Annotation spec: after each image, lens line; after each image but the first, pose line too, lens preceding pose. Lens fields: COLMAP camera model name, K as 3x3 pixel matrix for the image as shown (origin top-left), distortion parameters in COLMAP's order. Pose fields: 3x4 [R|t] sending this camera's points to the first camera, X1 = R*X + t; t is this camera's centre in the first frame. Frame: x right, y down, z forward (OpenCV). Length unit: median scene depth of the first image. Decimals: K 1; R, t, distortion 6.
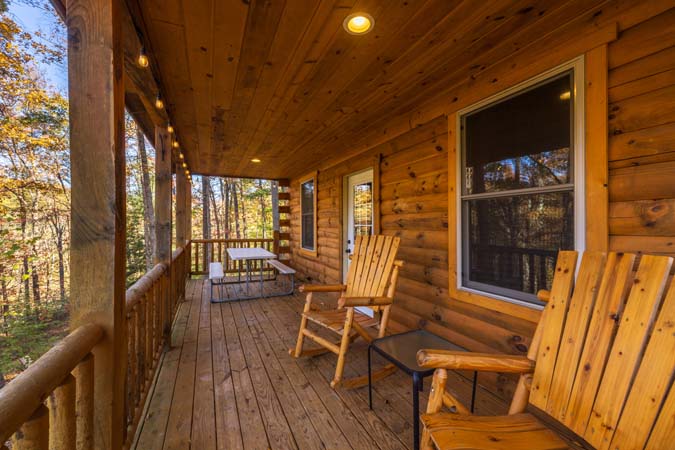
lens RADIAL K [[282.2, 0, 337.5], [0, 282.2, 226.9], [0, 0, 1]] dist [-0.001591, 0.000485]
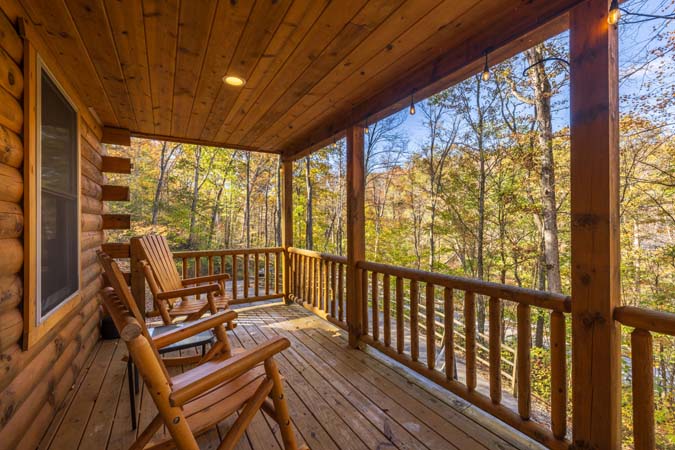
lens RADIAL K [[282.2, 0, 338.6], [0, 282.2, 223.9], [0, 0, 1]] dist [-0.001591, 0.000485]
pose [[-0.992930, 0.010665, -0.118225, -0.214524], [0.011521, 0.999912, -0.006555, 0.002462], [0.118145, -0.007871, -0.992965, 1.976139]]
